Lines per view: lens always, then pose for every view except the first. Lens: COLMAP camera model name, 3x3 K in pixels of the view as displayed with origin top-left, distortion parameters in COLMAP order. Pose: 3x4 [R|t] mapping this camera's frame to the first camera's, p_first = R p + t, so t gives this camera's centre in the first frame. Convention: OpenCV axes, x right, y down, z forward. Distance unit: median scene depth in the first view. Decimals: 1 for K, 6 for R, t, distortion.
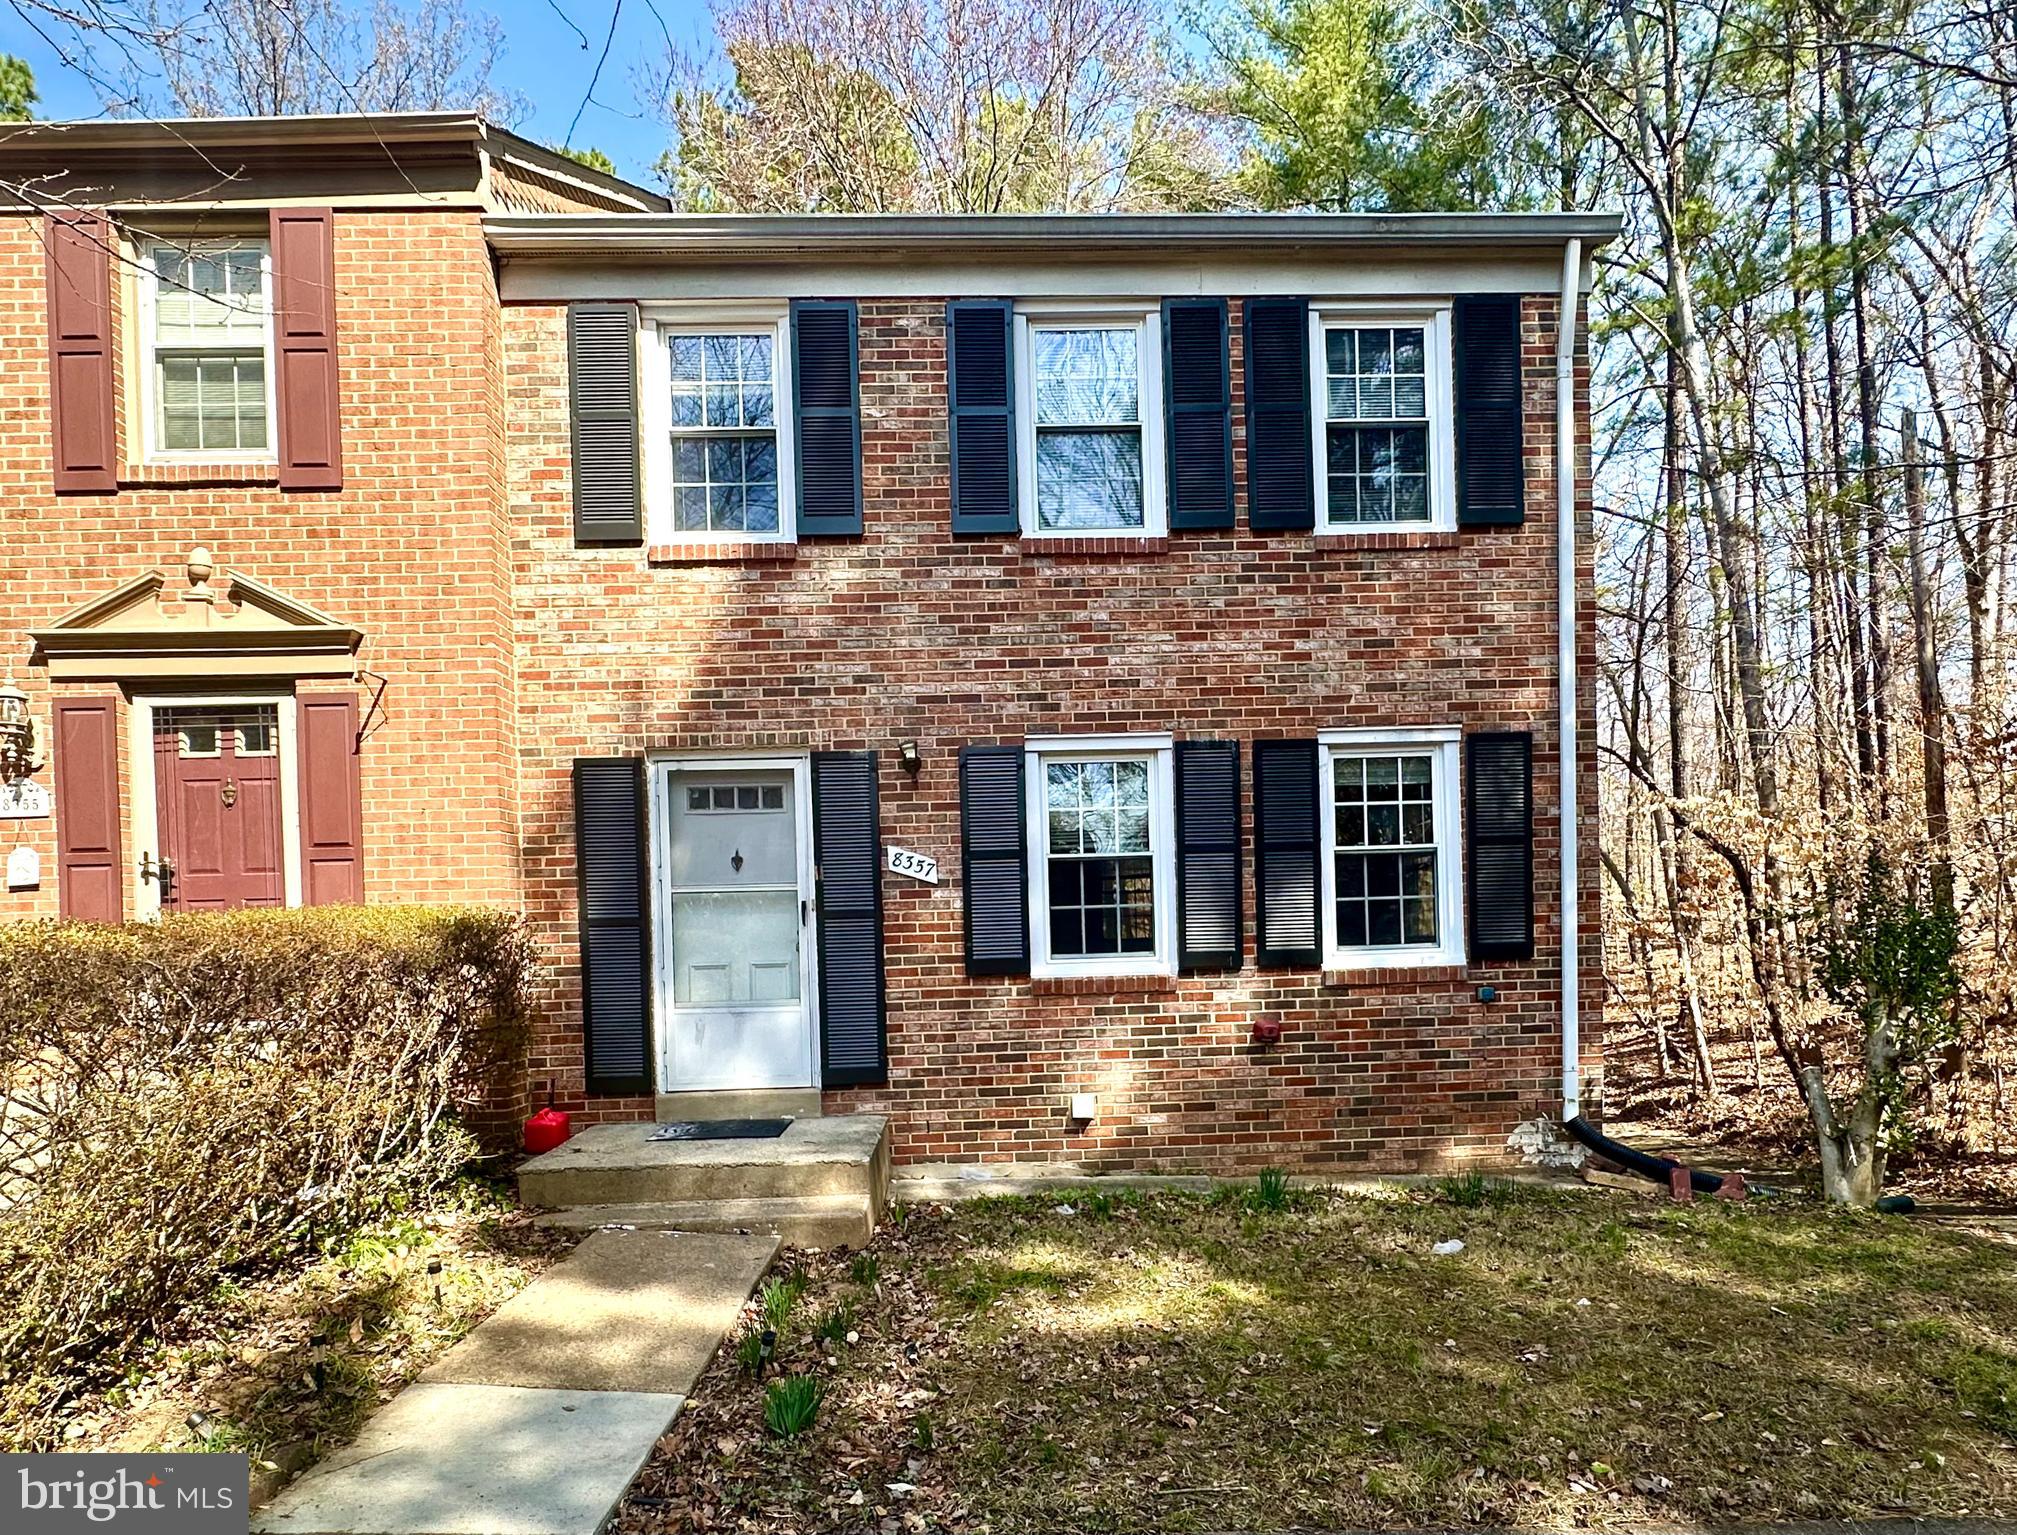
lens RADIAL K [[1094.3, 0, 1008.5], [0, 1094.3, 785.0], [0, 0, 1]] dist [0.006196, -0.000621]
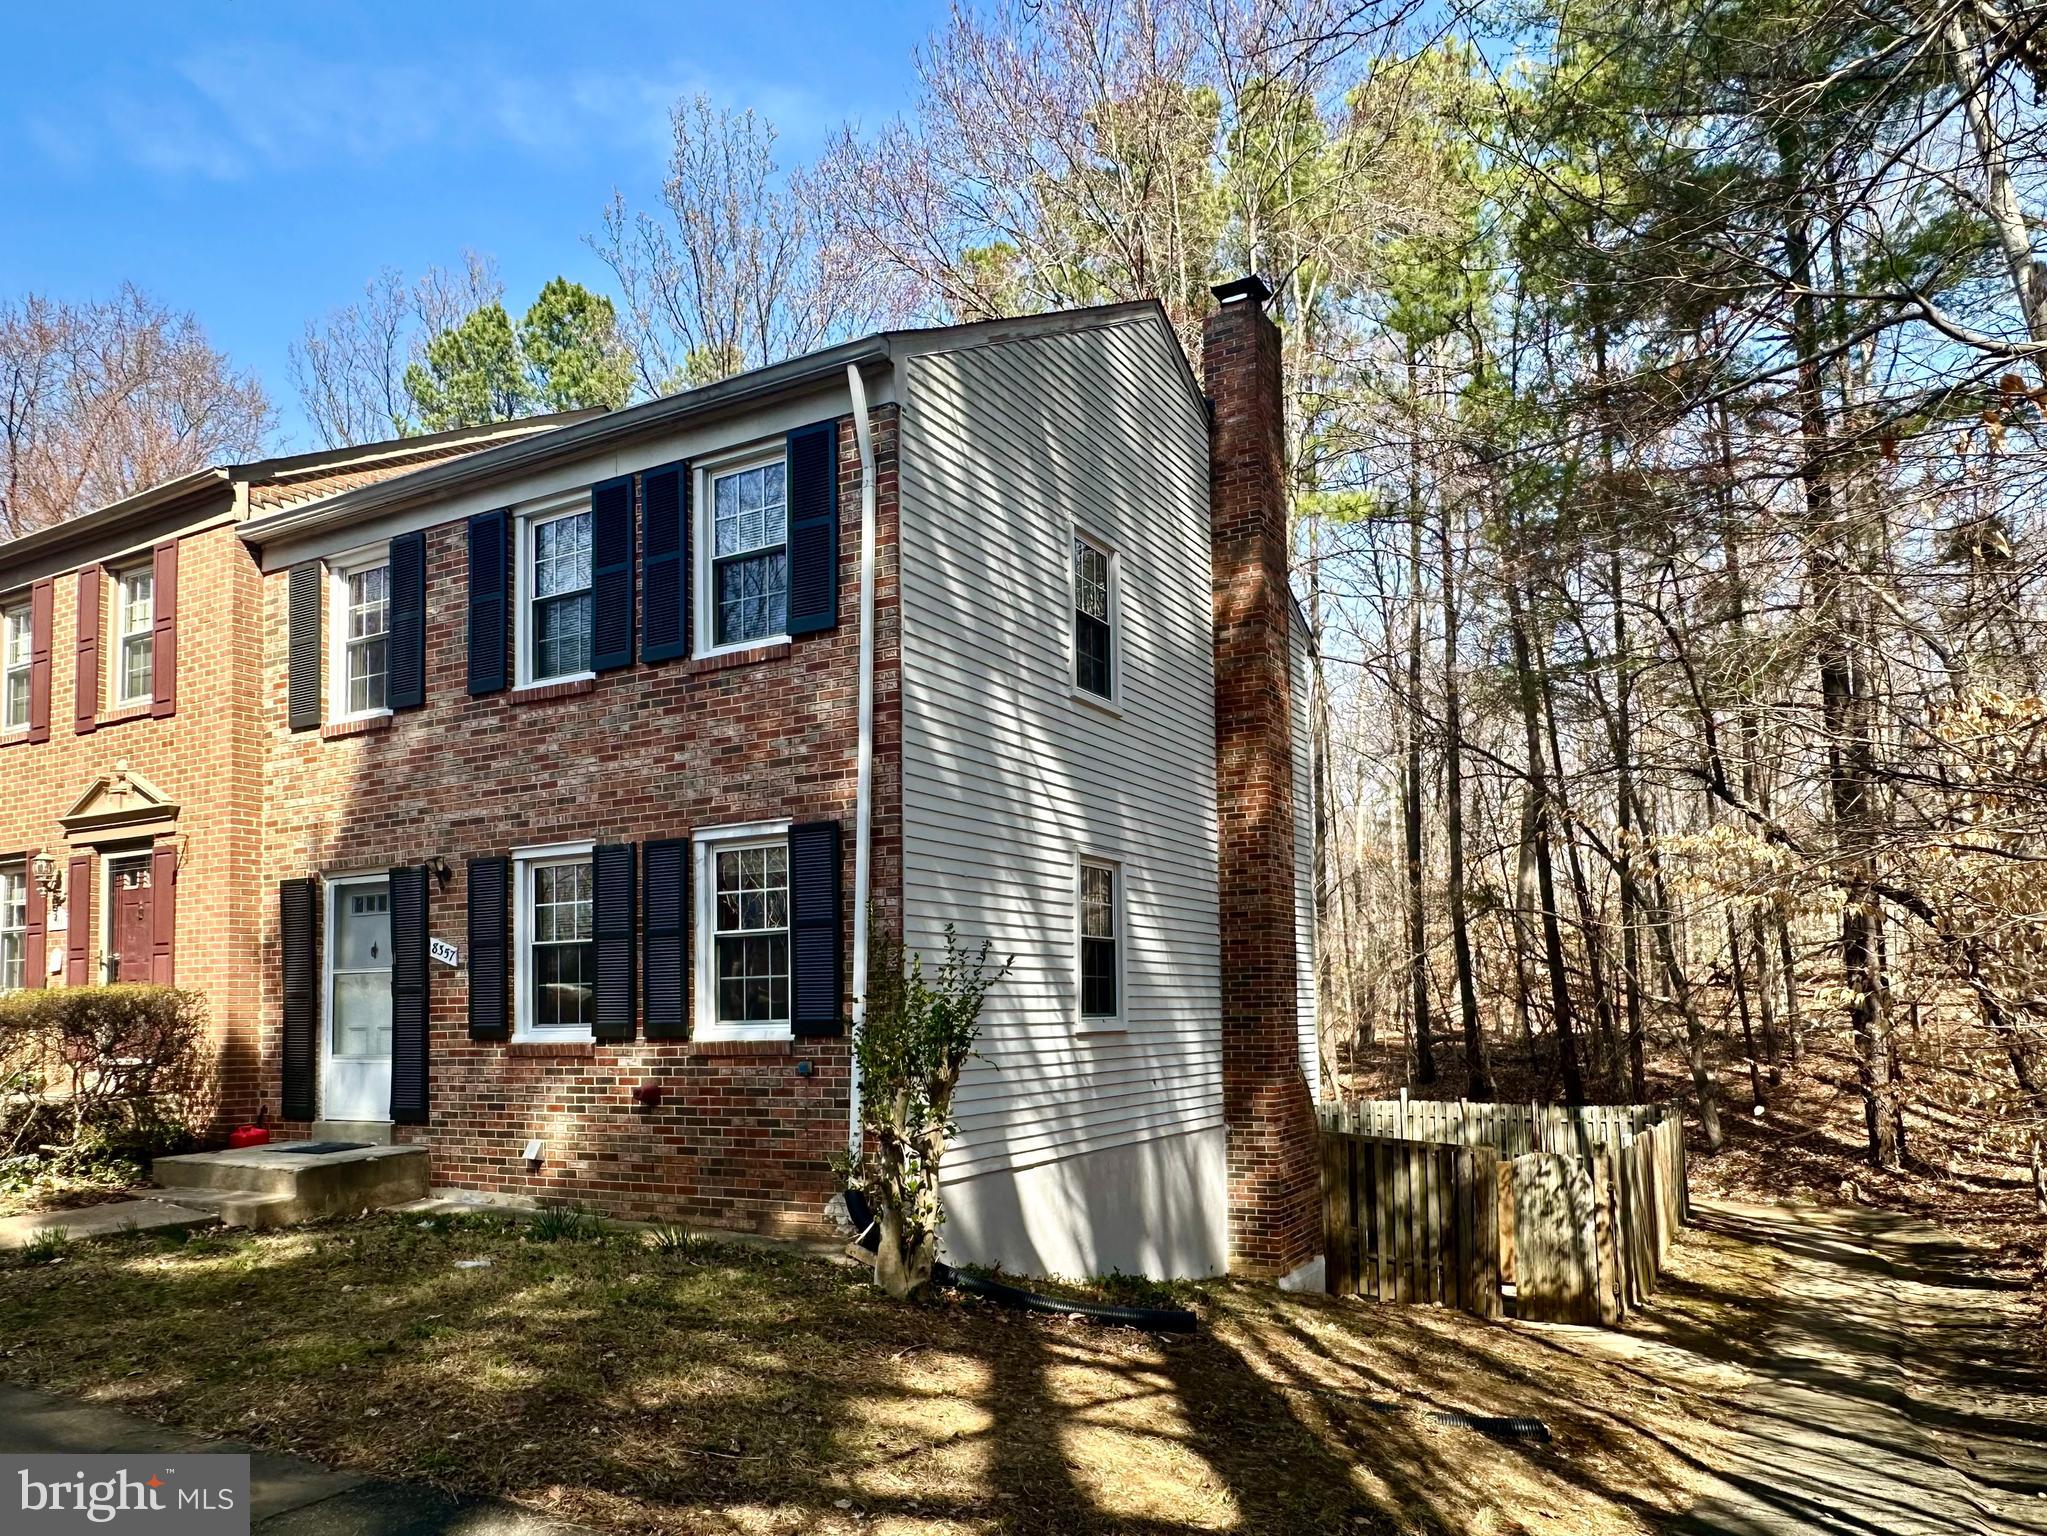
lens RADIAL K [[1311.6, 0, 1022.8], [0, 1311.6, 755.1], [0, 0, 1]] dist [0.026225, -0.000634]
pose [[0.861656, -0.083549, -0.500569, 1.298229], [0.048641, 0.995410, -0.082414, 0.002513], [0.505157, 0.046665, 0.861765, -0.014920]]
